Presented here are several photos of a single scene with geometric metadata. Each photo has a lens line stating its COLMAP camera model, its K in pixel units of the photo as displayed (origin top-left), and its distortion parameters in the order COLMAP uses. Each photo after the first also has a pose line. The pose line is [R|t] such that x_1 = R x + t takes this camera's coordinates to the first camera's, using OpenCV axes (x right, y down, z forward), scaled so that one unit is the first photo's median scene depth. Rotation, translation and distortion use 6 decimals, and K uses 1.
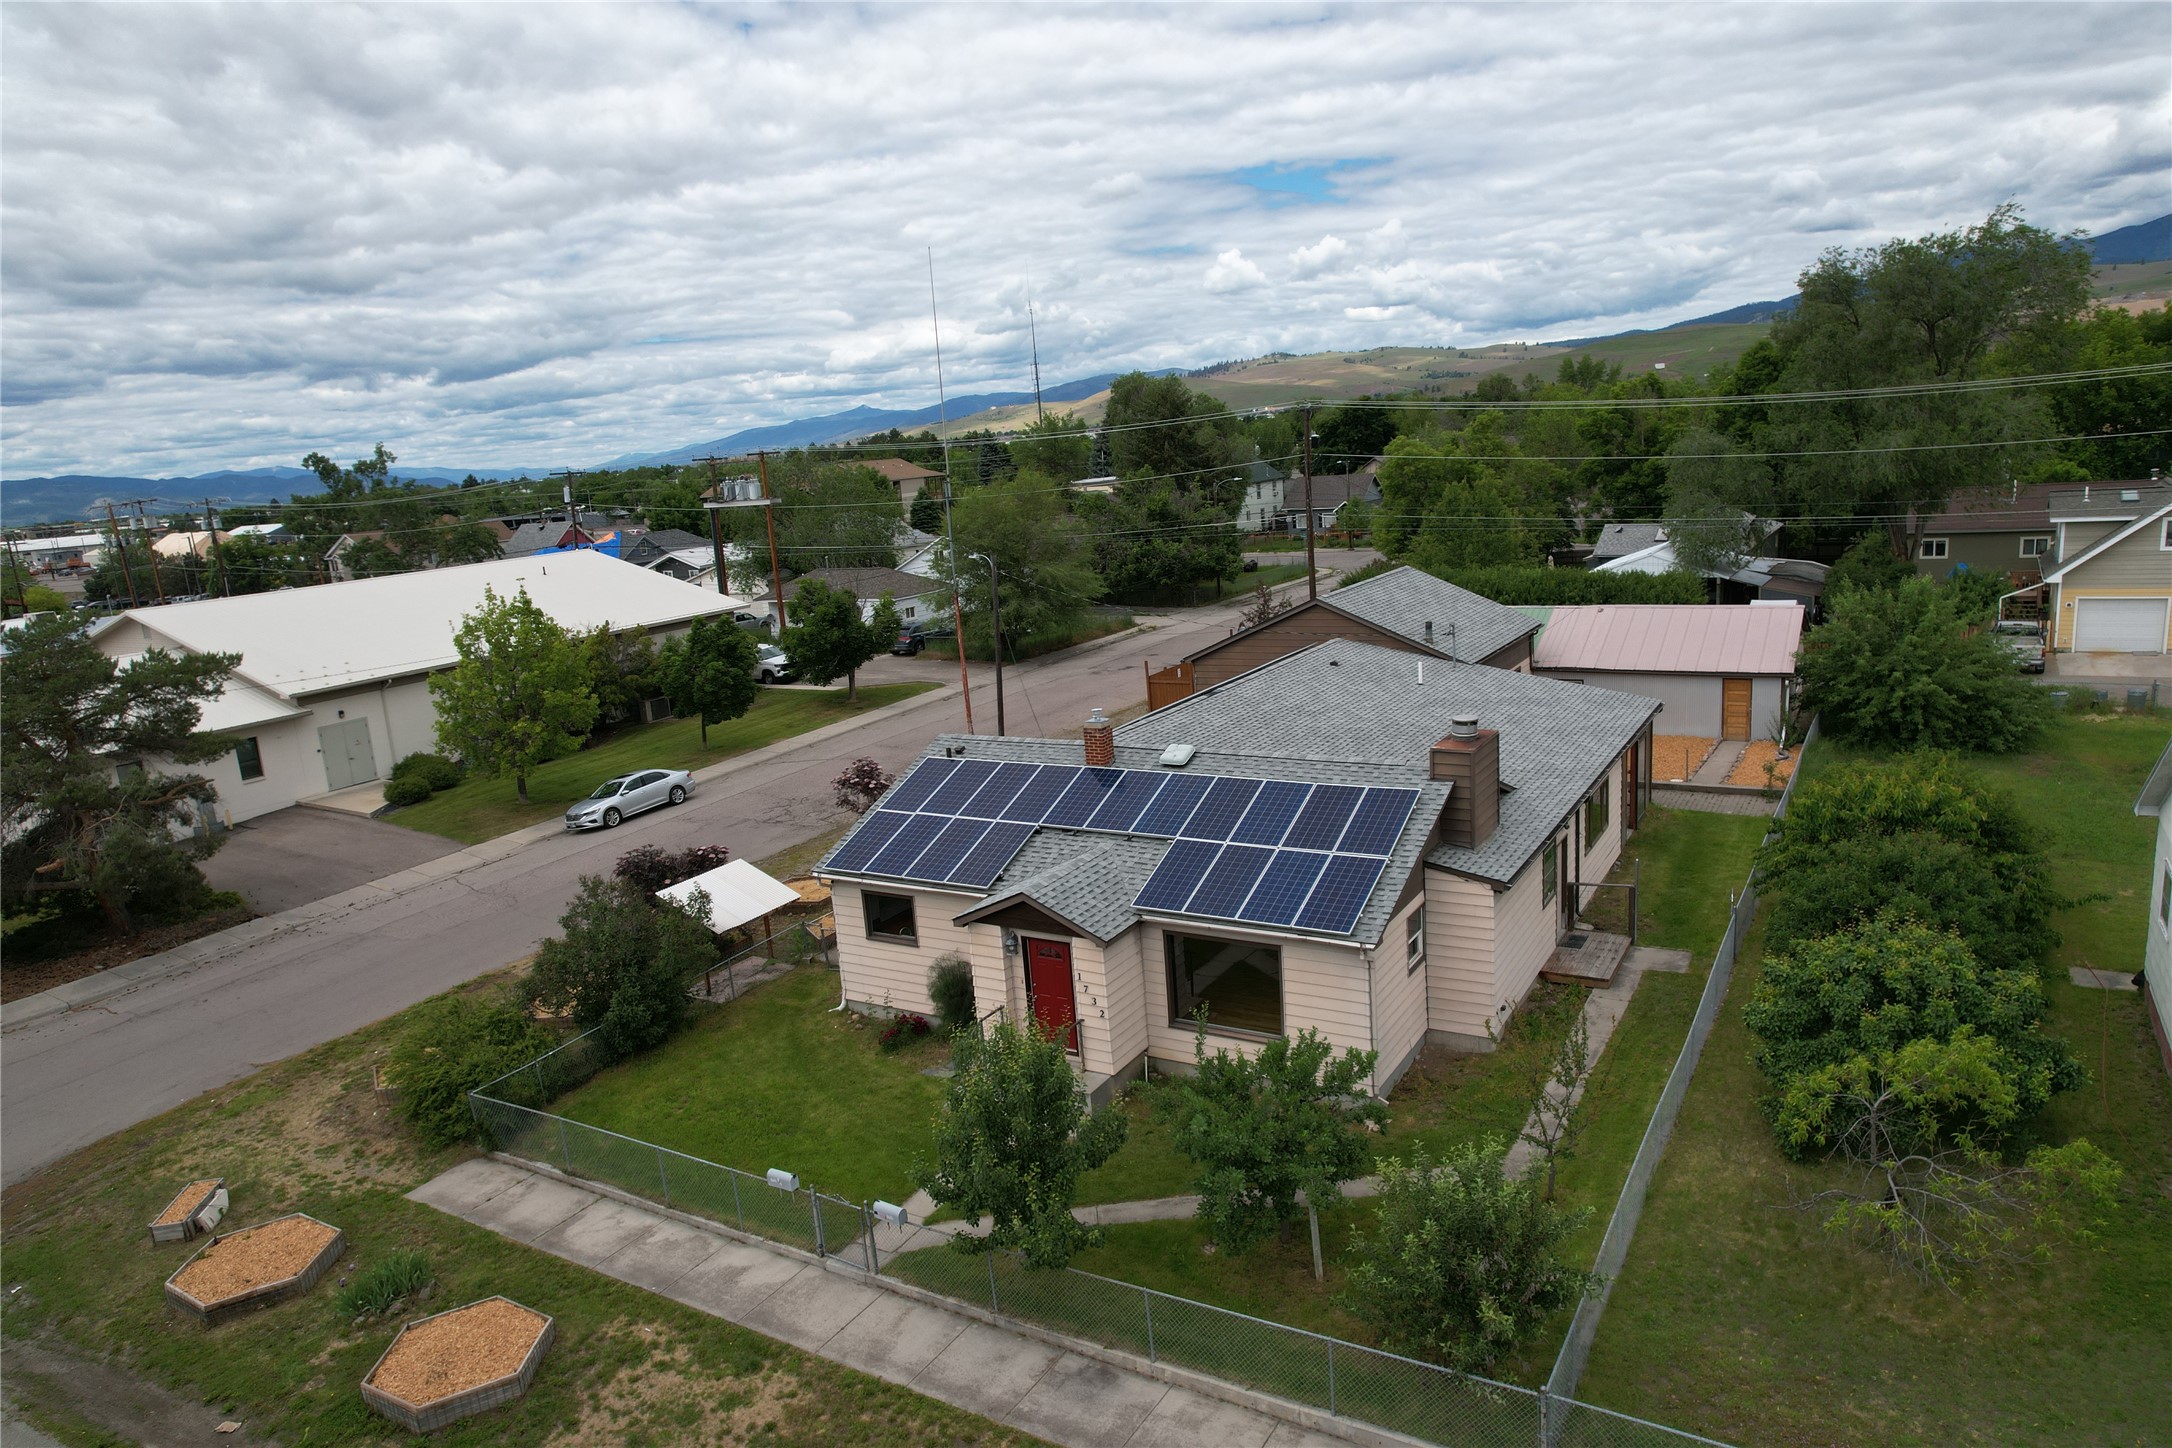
lens RADIAL K [[1390.8, 0, 1094.8], [0, 1390.8, 737.1], [0, 0, 1]] dist [-0.079530, 0.071544]
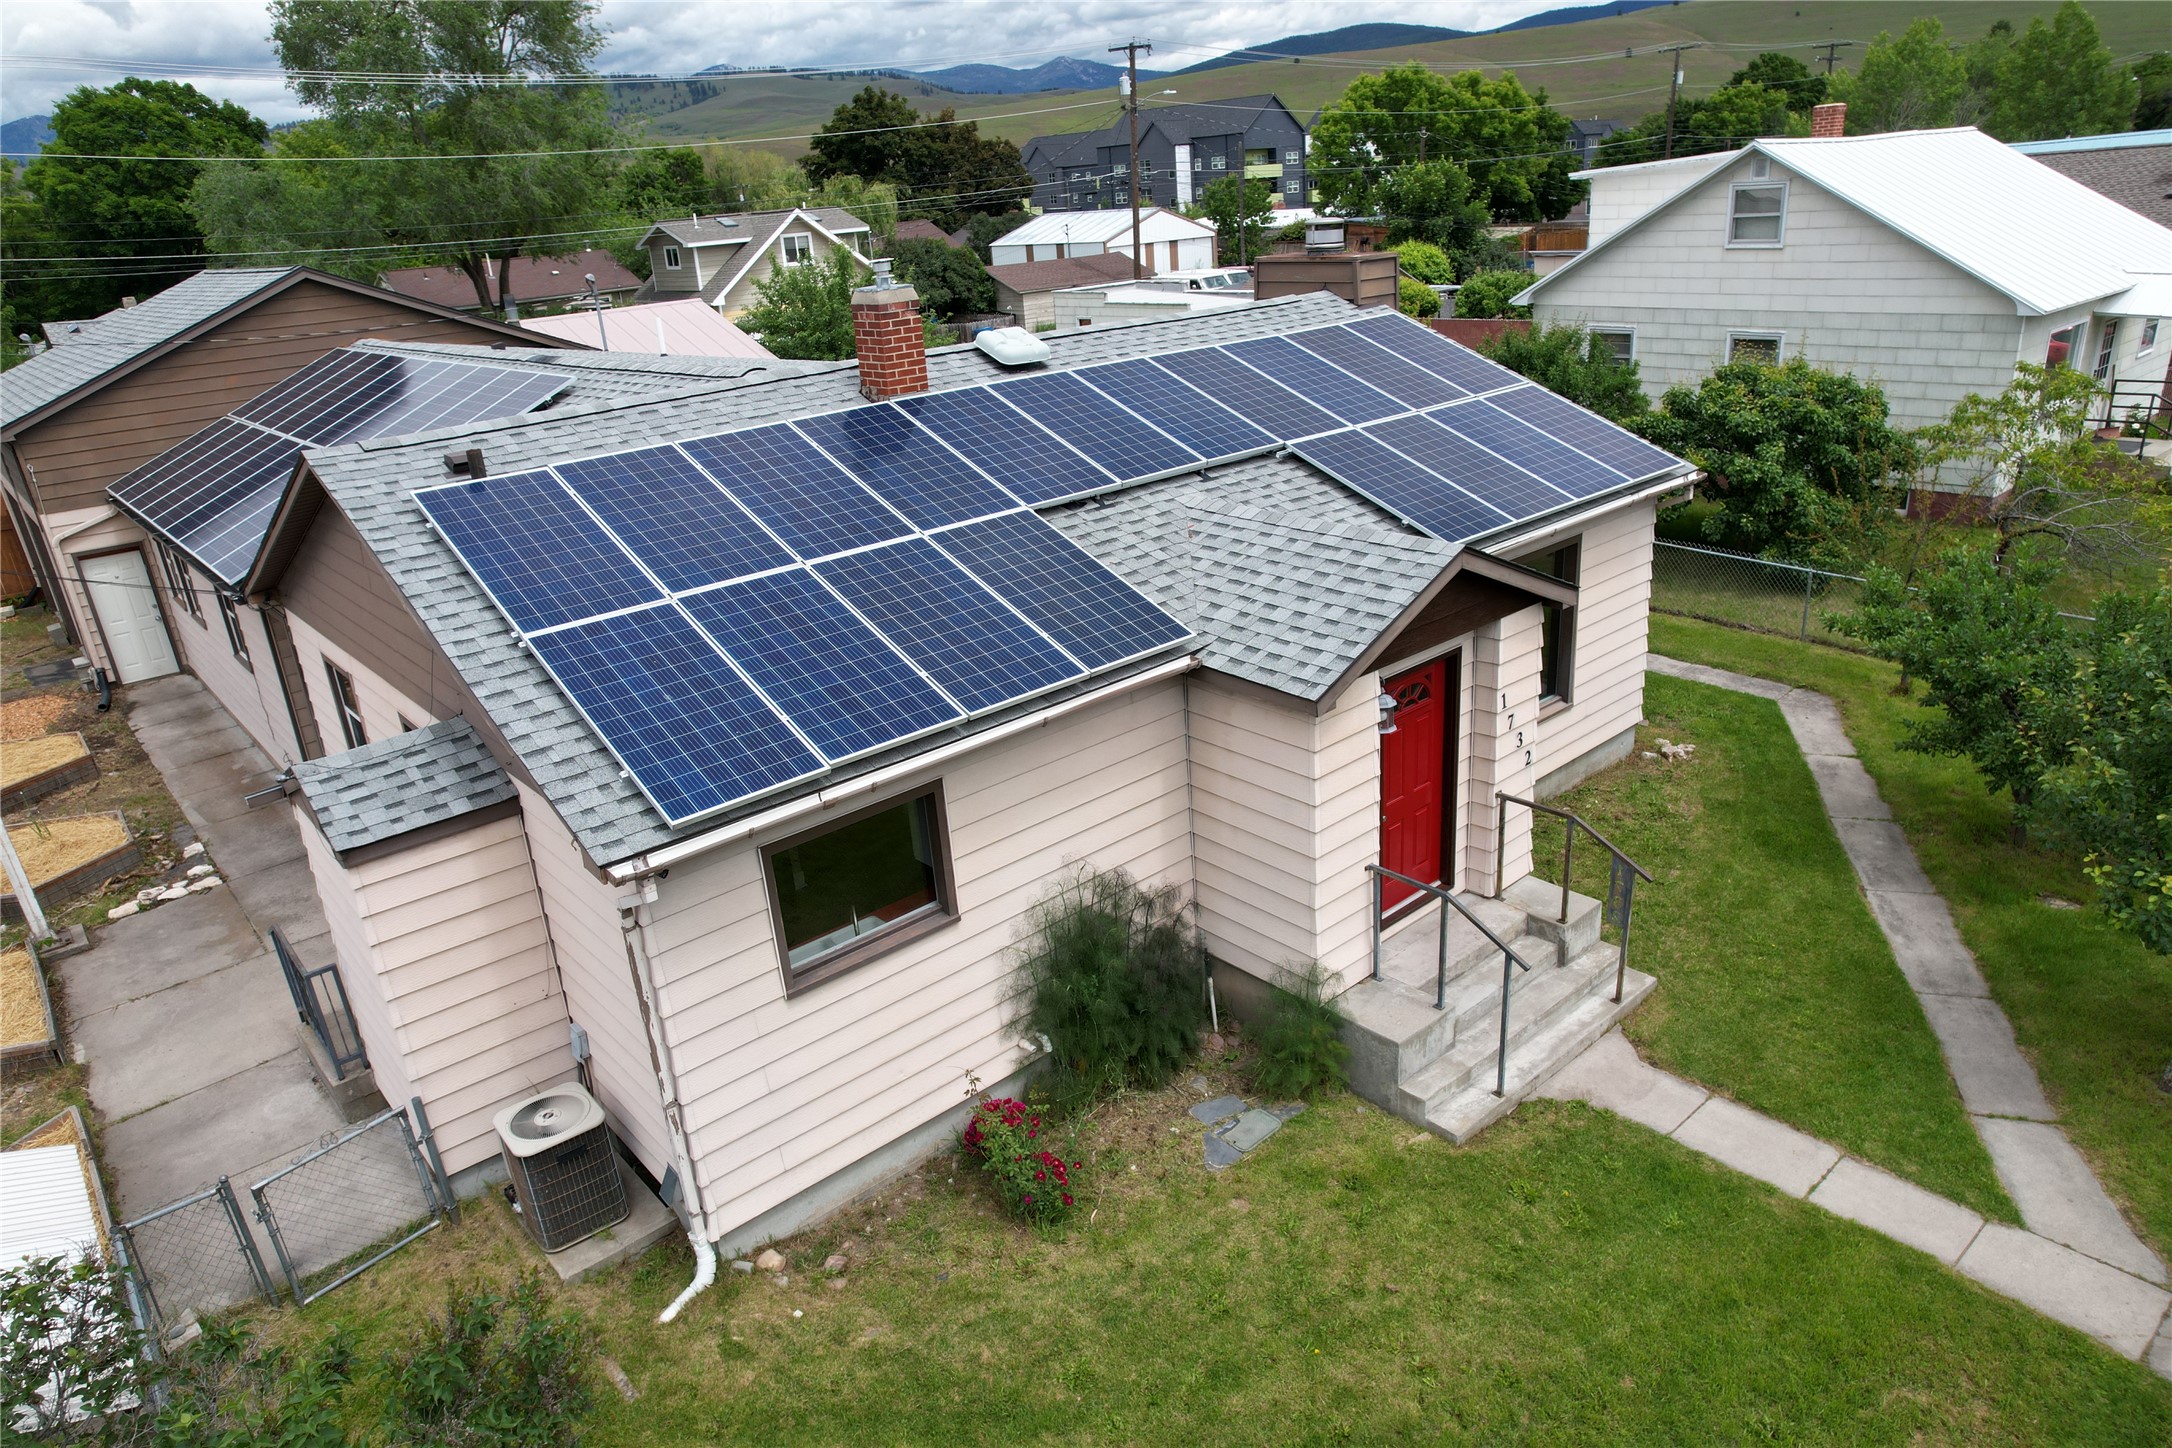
lens RADIAL K [[1390.8, 0, 1094.8], [0, 1390.8, 737.1], [0, 0, 1]] dist [-0.079530, 0.071544]
pose [[0.304704, -0.301116, 0.903595, -0.435688], [0.246229, 0.941362, 0.230670, 0.039153], [-0.920069, 0.152205, 0.360981, 0.876597]]
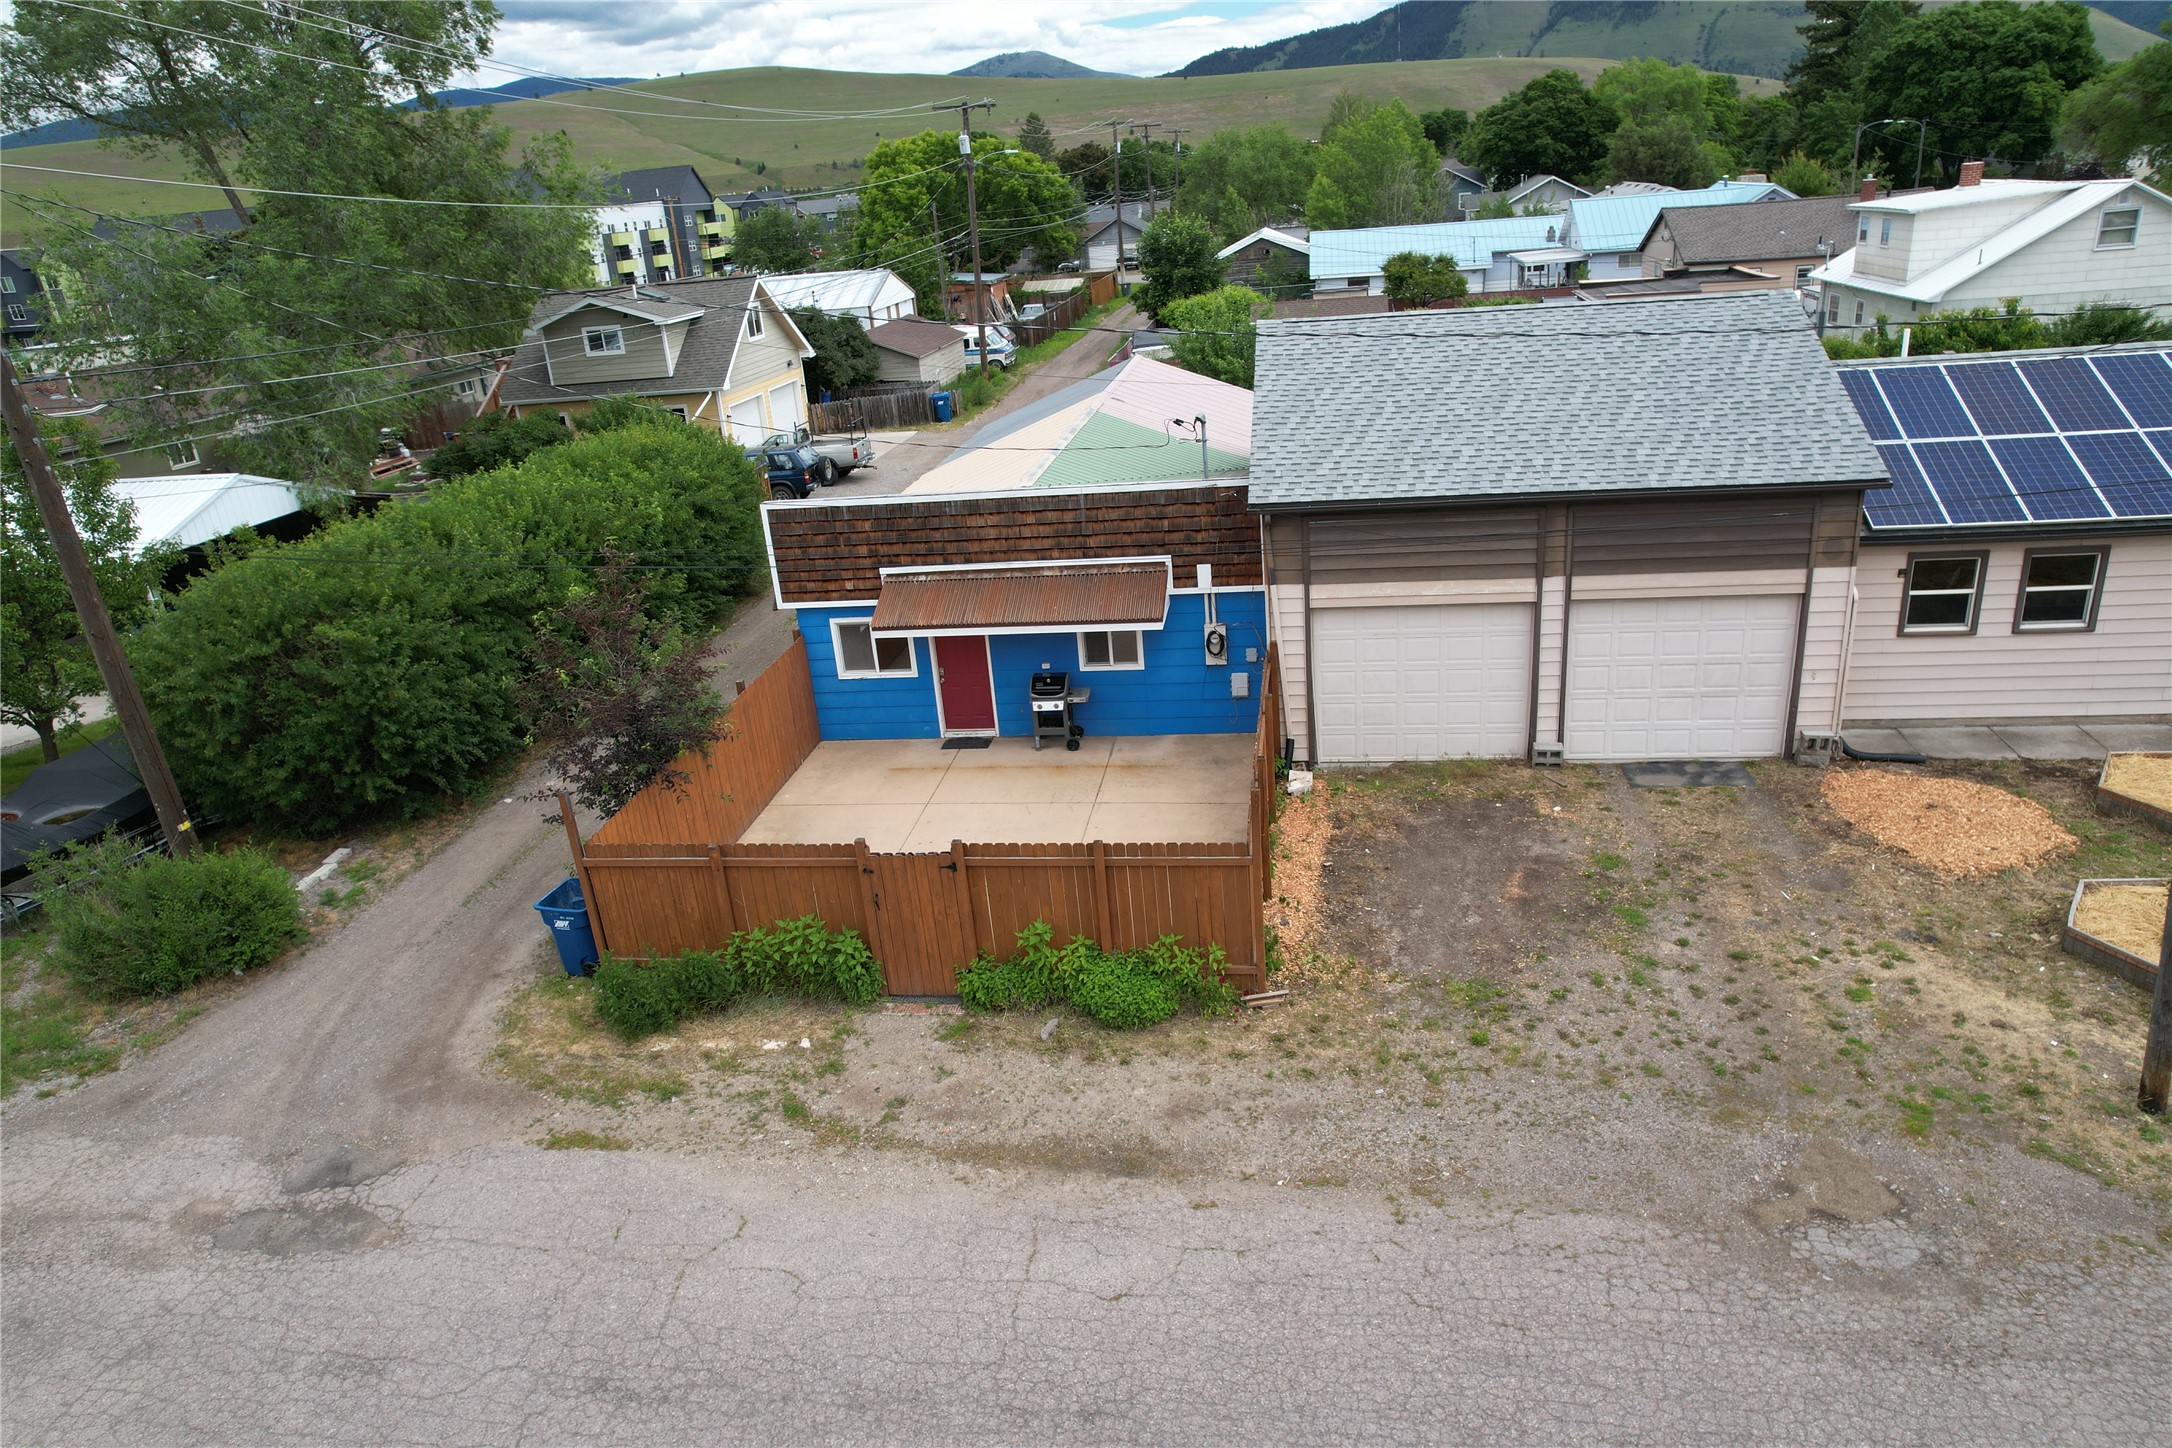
lens RADIAL K [[1390.8, 0, 1094.8], [0, 1390.8, 737.1], [0, 0, 1]] dist [-0.079530, 0.071544]
pose [[-0.377189, -0.245838, 0.892912, -0.371776], [0.301762, 0.878890, 0.369449, -0.344083], [-0.875596, 0.408799, -0.257323, 2.240486]]
